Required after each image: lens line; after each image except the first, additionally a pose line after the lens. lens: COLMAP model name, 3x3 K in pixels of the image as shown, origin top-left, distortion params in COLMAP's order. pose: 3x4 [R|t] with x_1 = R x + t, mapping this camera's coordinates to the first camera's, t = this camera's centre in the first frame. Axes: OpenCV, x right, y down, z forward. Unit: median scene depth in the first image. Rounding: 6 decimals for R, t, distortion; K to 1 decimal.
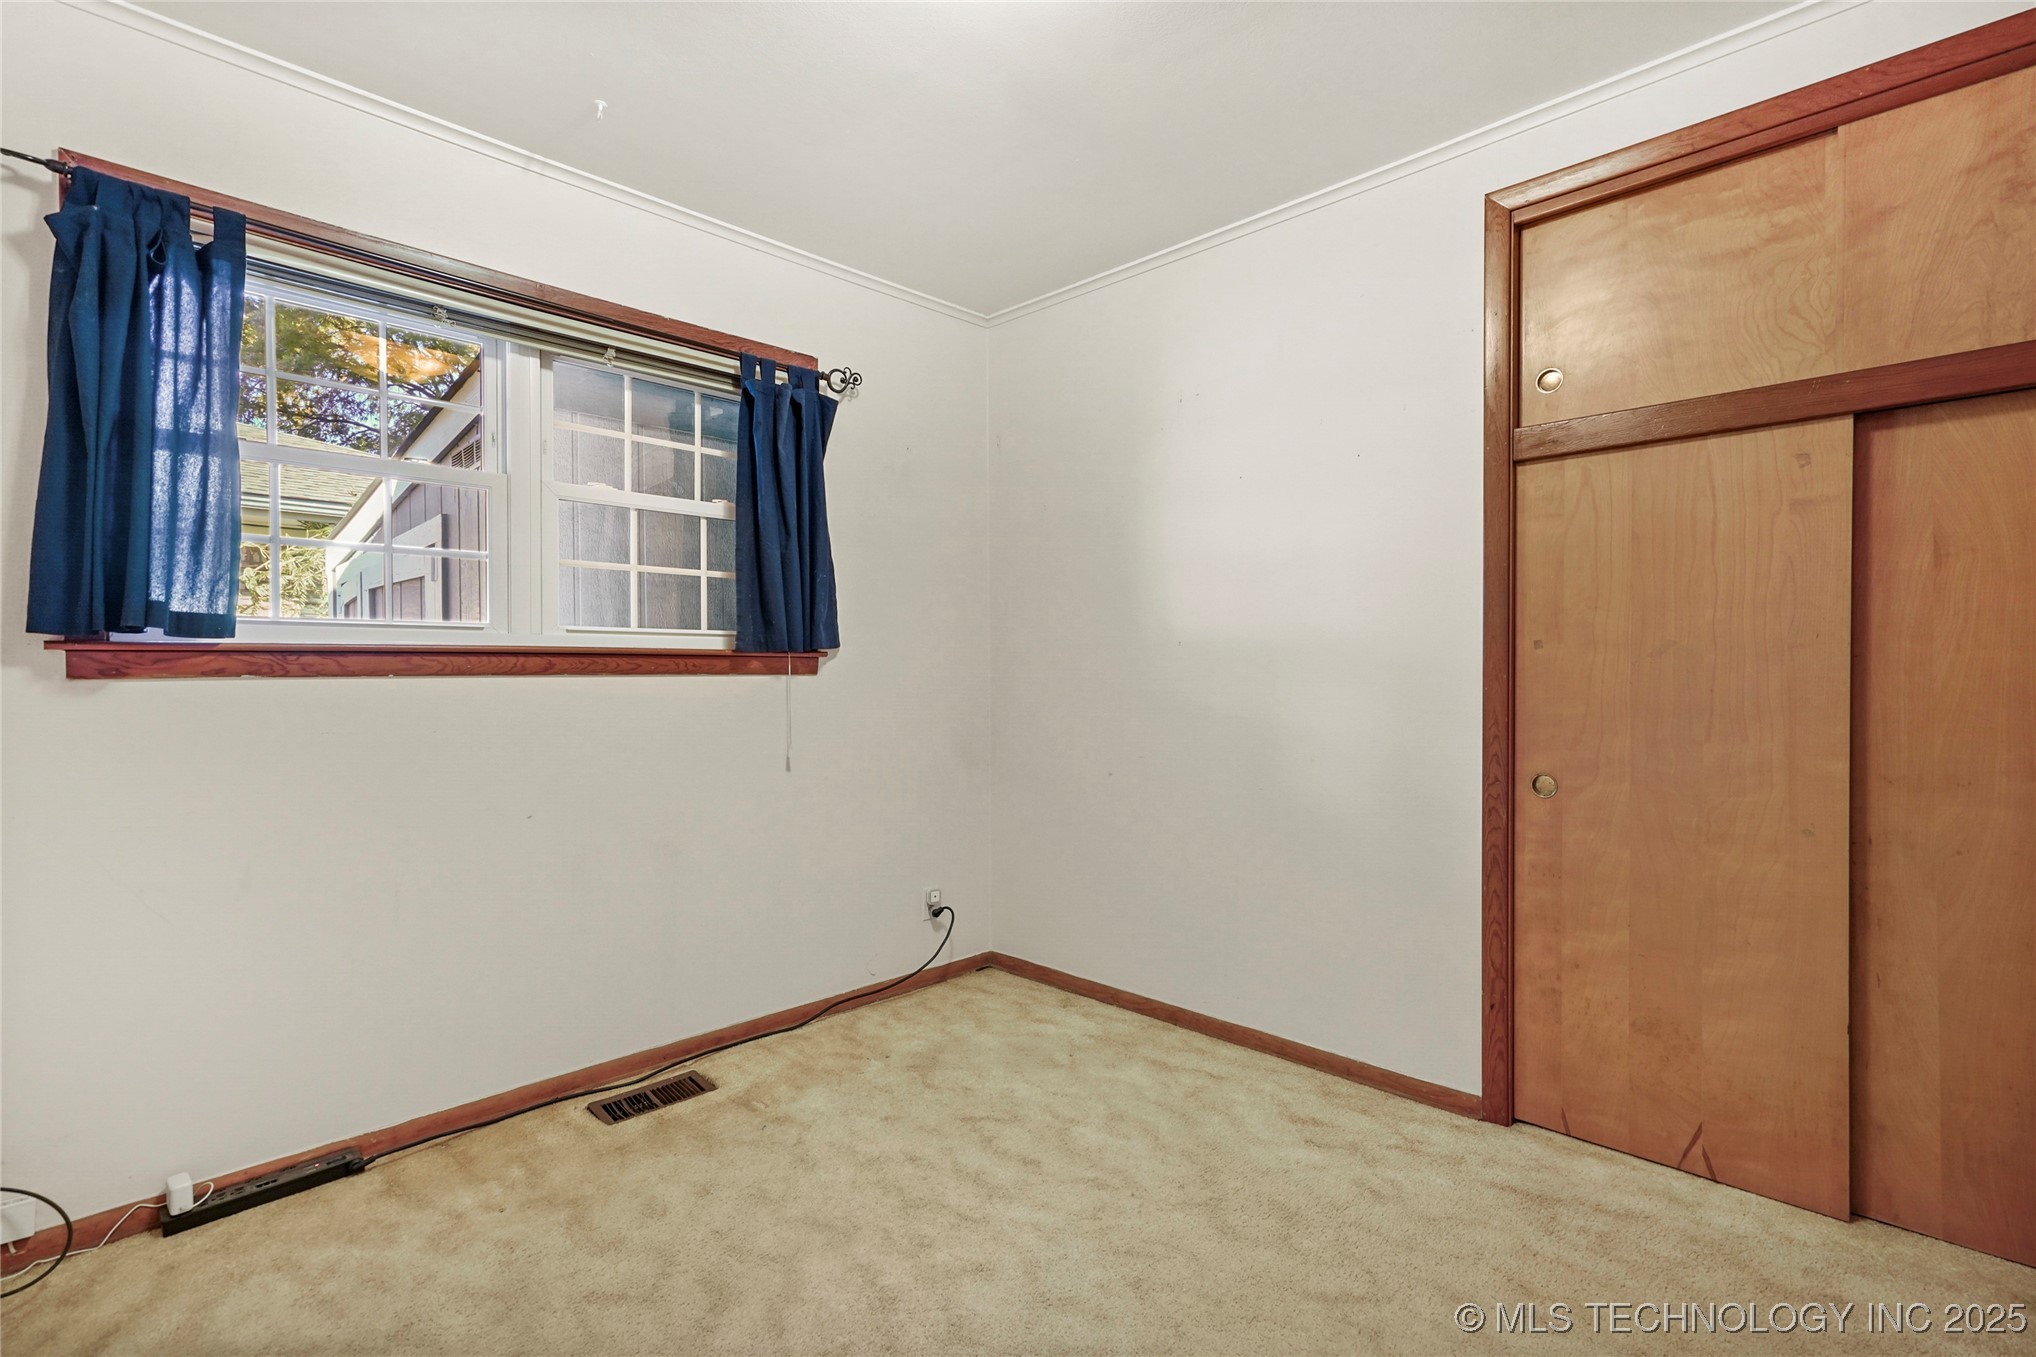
lens RADIAL K [[968.5, 0, 1020.0], [0, 968.5, 676.2], [0, 0, 1]] dist [-0.006082, 0.004961]
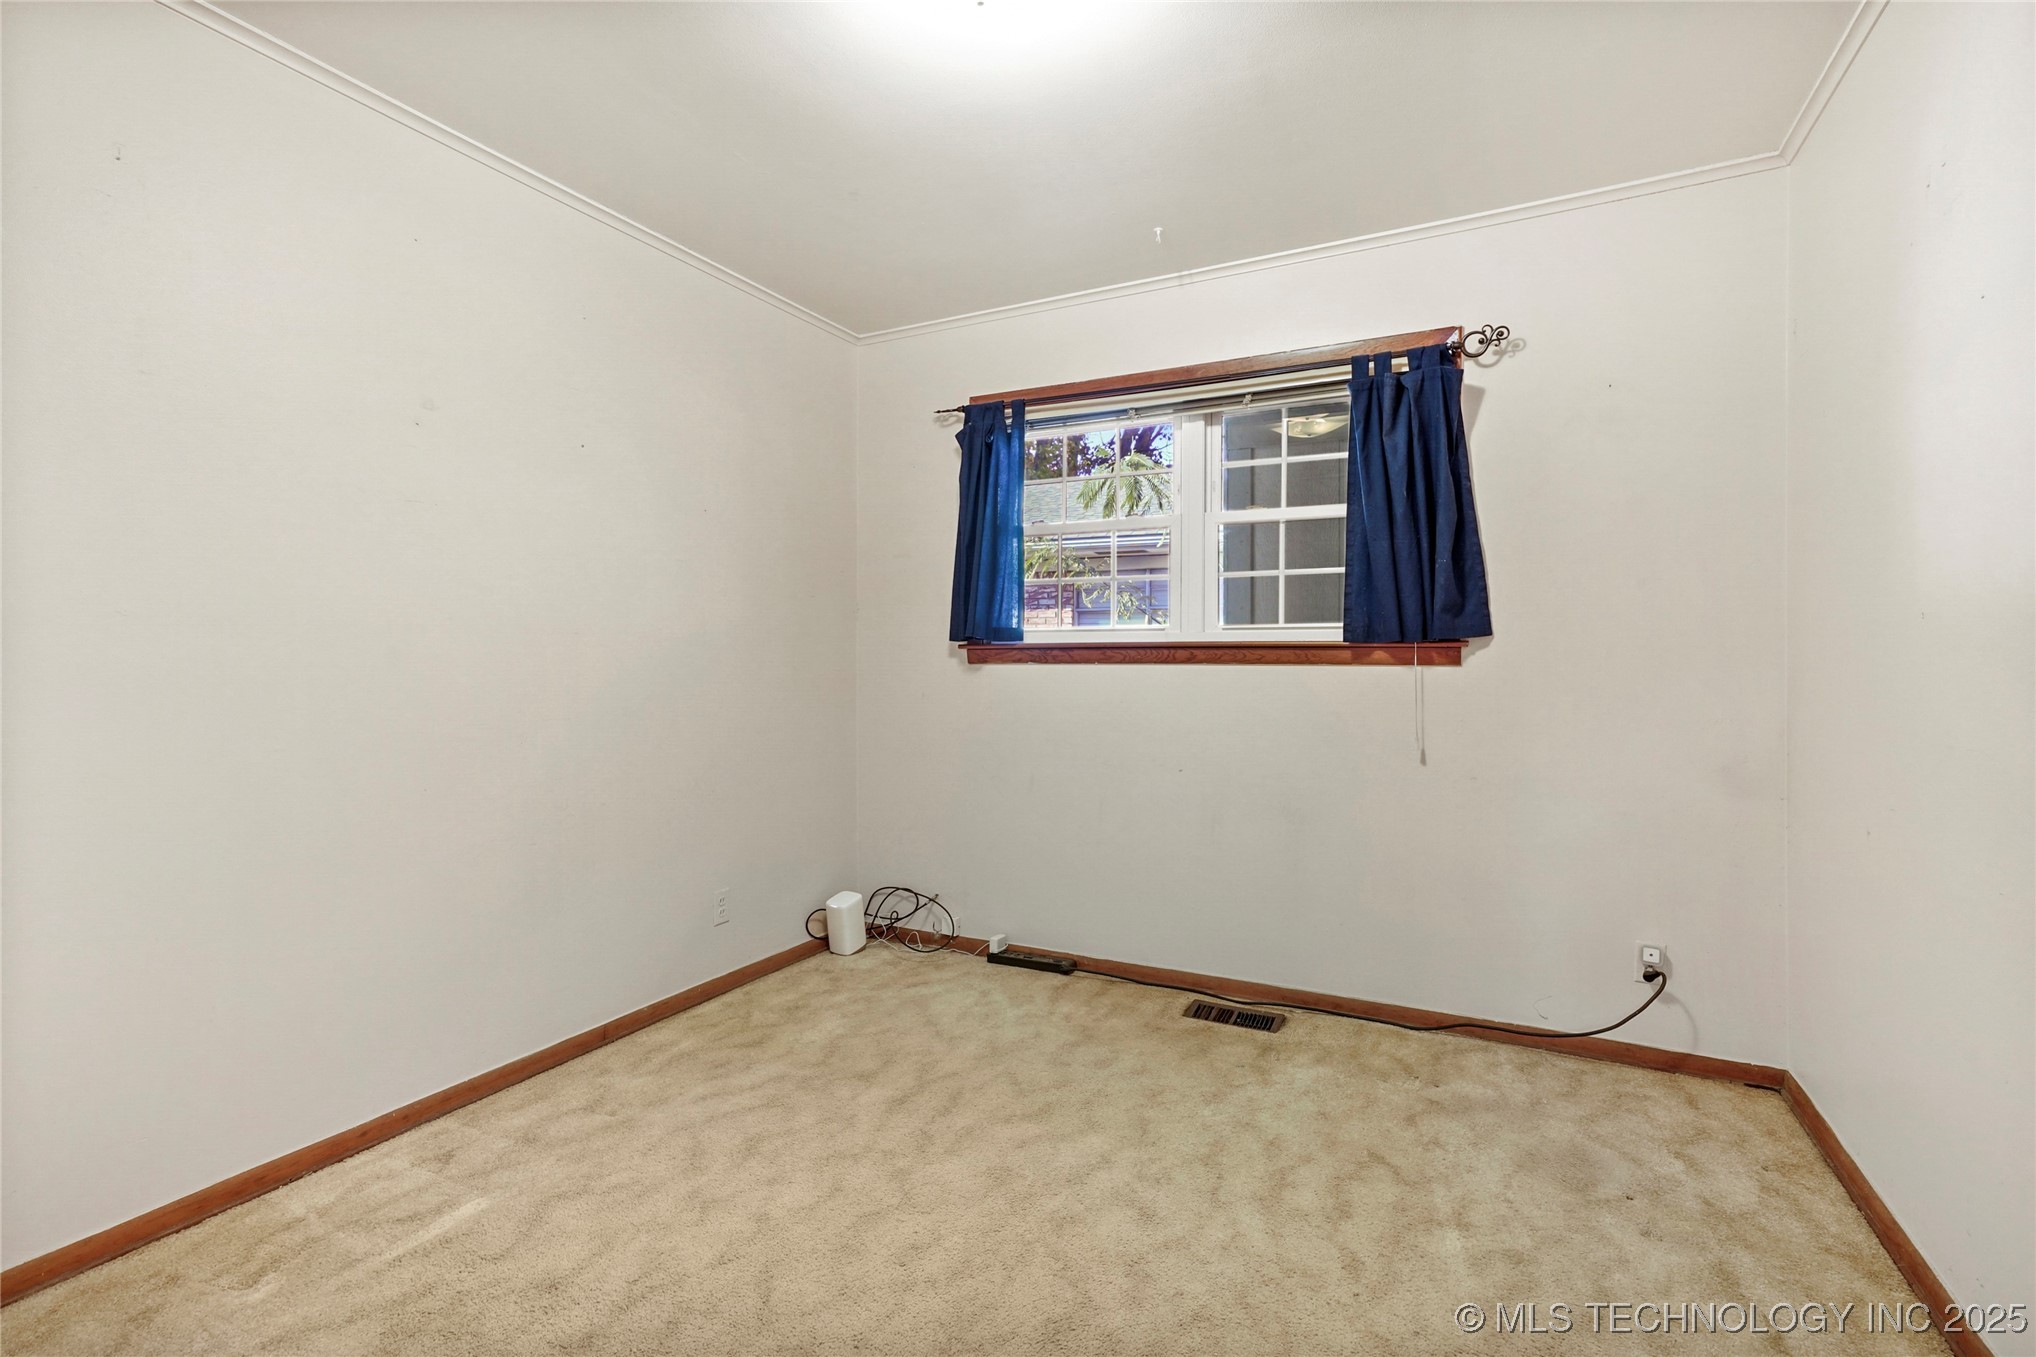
lens RADIAL K [[968.5, 0, 1013.7], [0, 968.5, 664.1], [0, 0, 1]] dist [-0.006082, 0.004961]
pose [[0.266074, 0.006936, -0.963928, 0.696299], [-0.007942, 0.999956, 0.005003, -0.004984], [0.963920, 0.006324, 0.266118, 0.411337]]
